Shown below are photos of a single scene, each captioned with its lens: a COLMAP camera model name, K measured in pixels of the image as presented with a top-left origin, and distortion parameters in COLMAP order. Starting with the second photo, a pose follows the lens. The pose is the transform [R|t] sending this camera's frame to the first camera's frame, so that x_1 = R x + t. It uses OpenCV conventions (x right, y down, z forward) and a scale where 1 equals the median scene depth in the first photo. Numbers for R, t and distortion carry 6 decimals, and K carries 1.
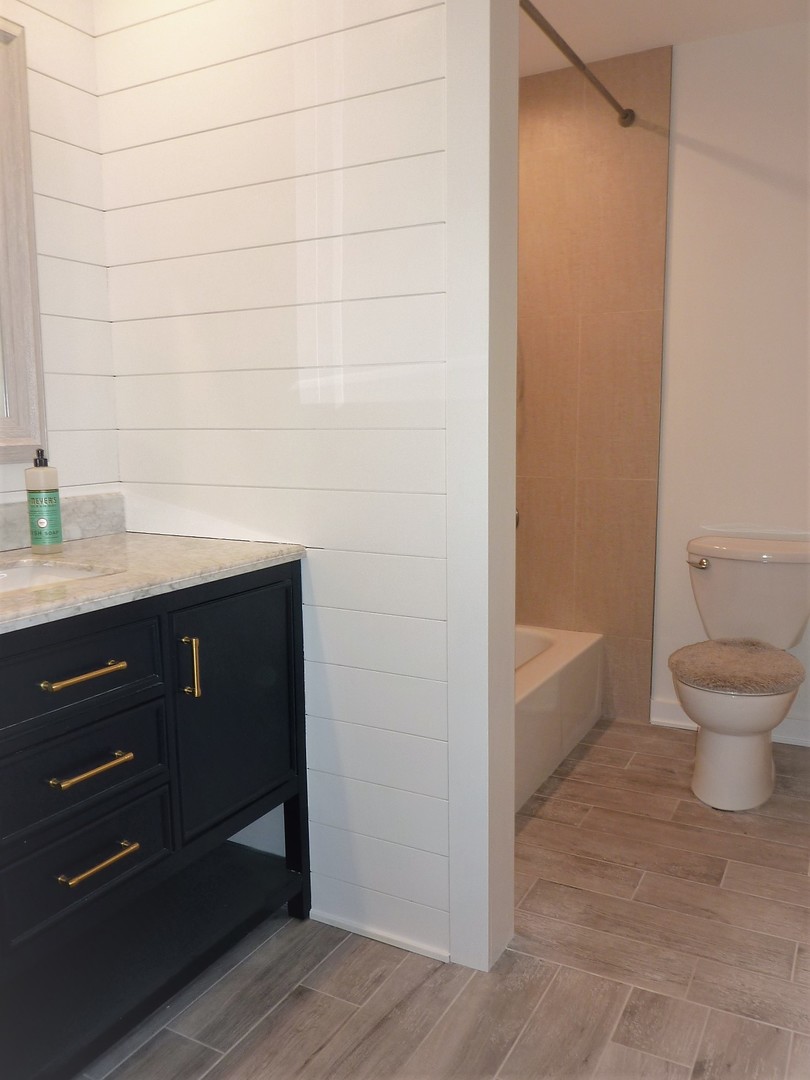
lens RADIAL K [[839.6, 0, 421.4], [0, 839.6, 548.2], [0, 0, 1]] dist [-0.023459, -0.012379]
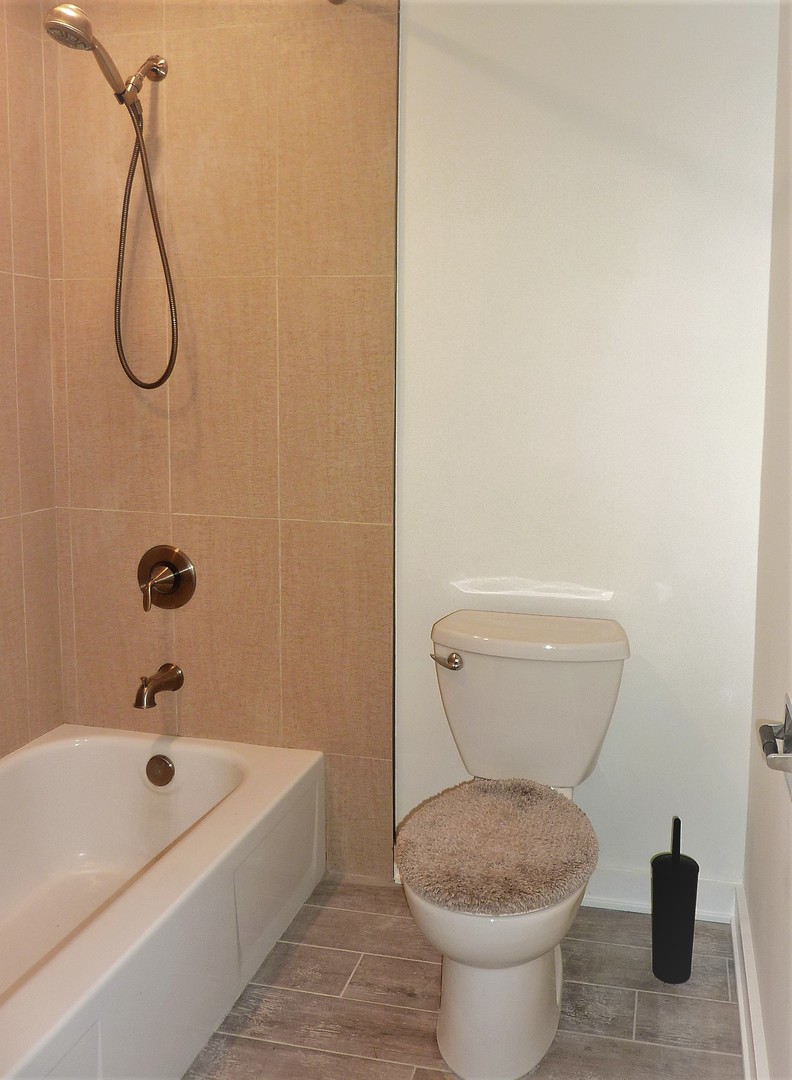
lens RADIAL K [[947.5, 0, 490.3], [0, 947.5, 469.5], [0, 0, 1]] dist [-0.008749, -0.040135]
pose [[0.956771, -0.007151, 0.290756, 0.174587], [0.022576, 0.998507, -0.049731, -0.111884], [-0.289966, 0.054146, 0.955504, 0.317354]]
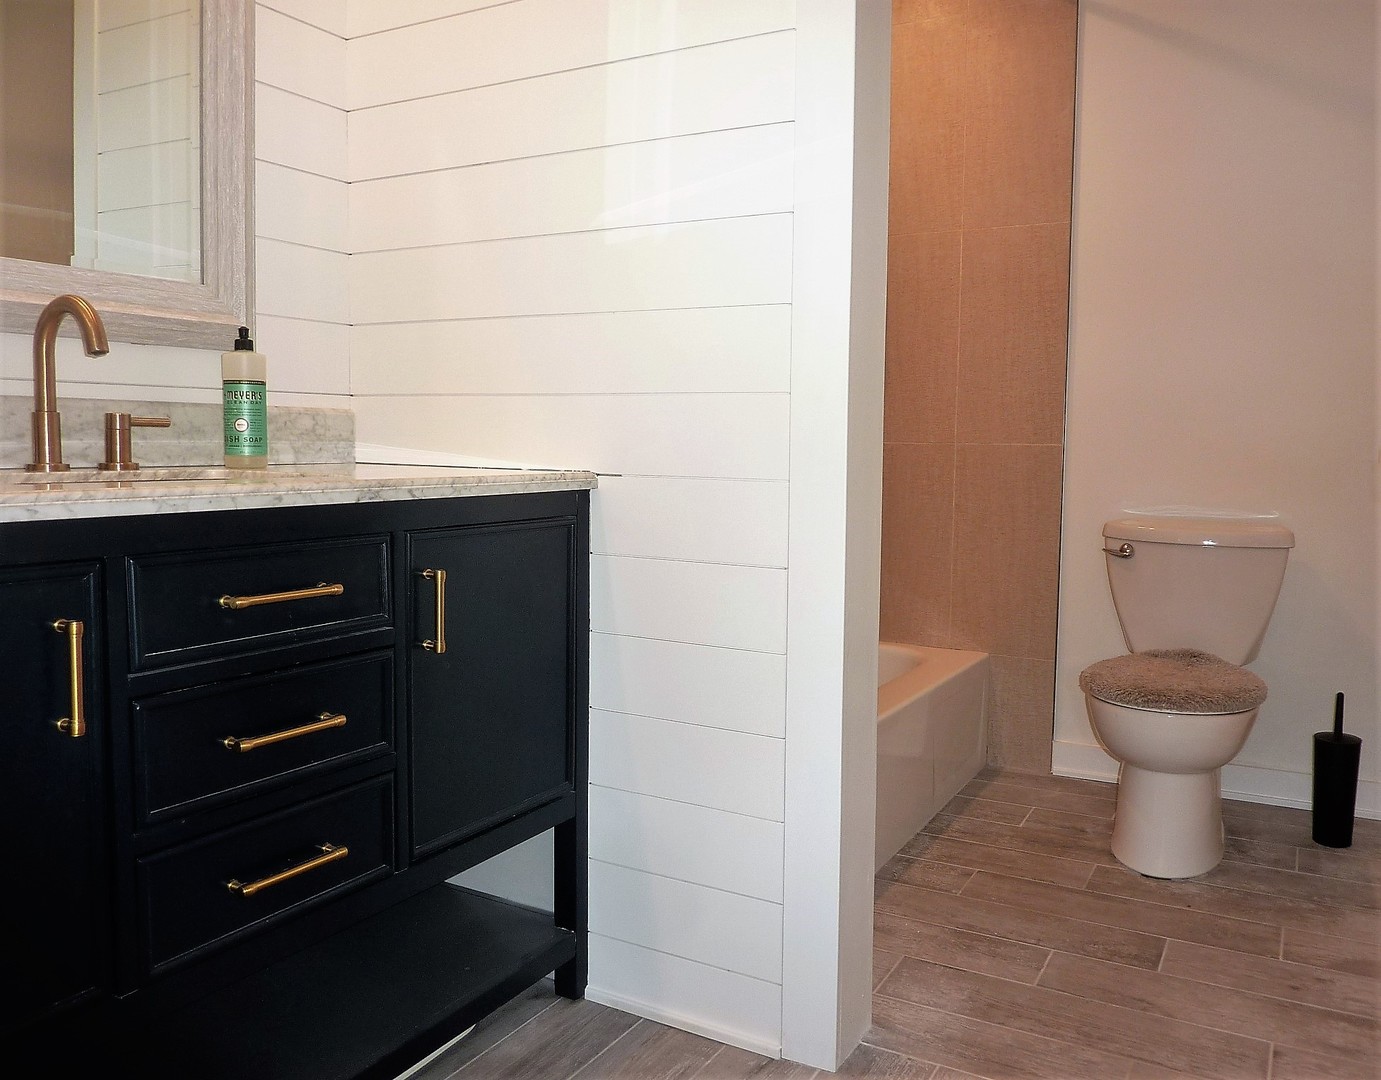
lens RADIAL K [[1080.5, 0, 739.1], [0, 1080.5, 517.4], [0, 0, 1]] dist [-0.030222, -0.008386]
pose [[0.999730, 0.022999, -0.003341, -0.006852], [-0.023184, 0.996940, -0.074651, 0.081640], [0.001614, 0.074708, 0.997204, 0.045604]]
